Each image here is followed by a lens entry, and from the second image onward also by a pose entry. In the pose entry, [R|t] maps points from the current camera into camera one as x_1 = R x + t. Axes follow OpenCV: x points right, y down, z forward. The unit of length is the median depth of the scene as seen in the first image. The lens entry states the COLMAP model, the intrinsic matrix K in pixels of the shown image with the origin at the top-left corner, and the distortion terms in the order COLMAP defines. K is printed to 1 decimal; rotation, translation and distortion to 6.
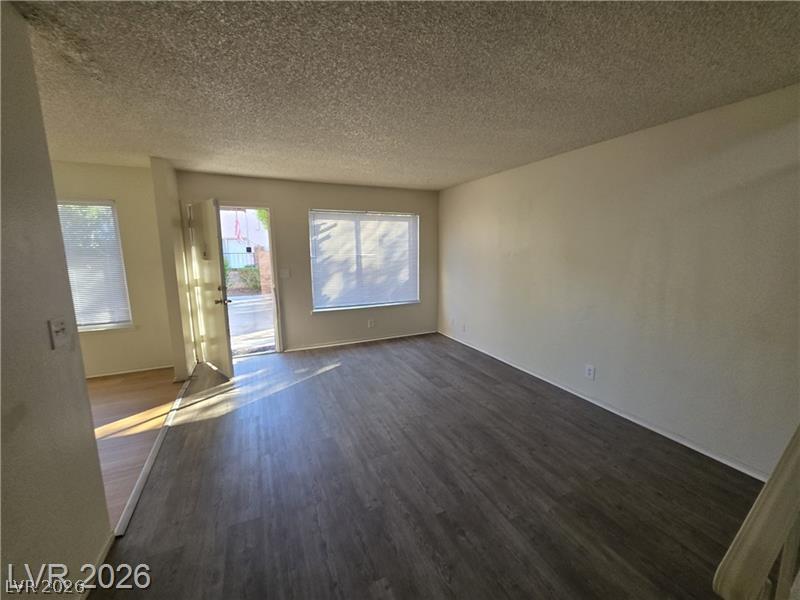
lens RADIAL K [[322.7, 0, 404.7], [0, 322.7, 298.0], [0, 0, 1]] dist [0.001688, -0.000217]
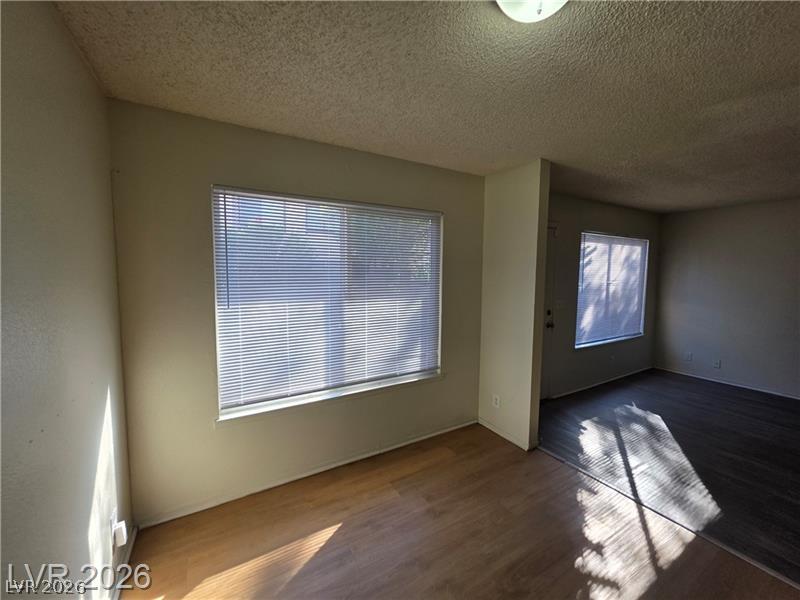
lens RADIAL K [[322.7, 0, 404.0], [0, 322.7, 295.2], [0, 0, 1]] dist [0.001688, -0.000217]
pose [[0.994613, 0.005946, 0.103490, -1.056164], [0.002576, 0.996627, -0.082027, -0.037064], [-0.103628, 0.081851, 0.991242, 0.249975]]
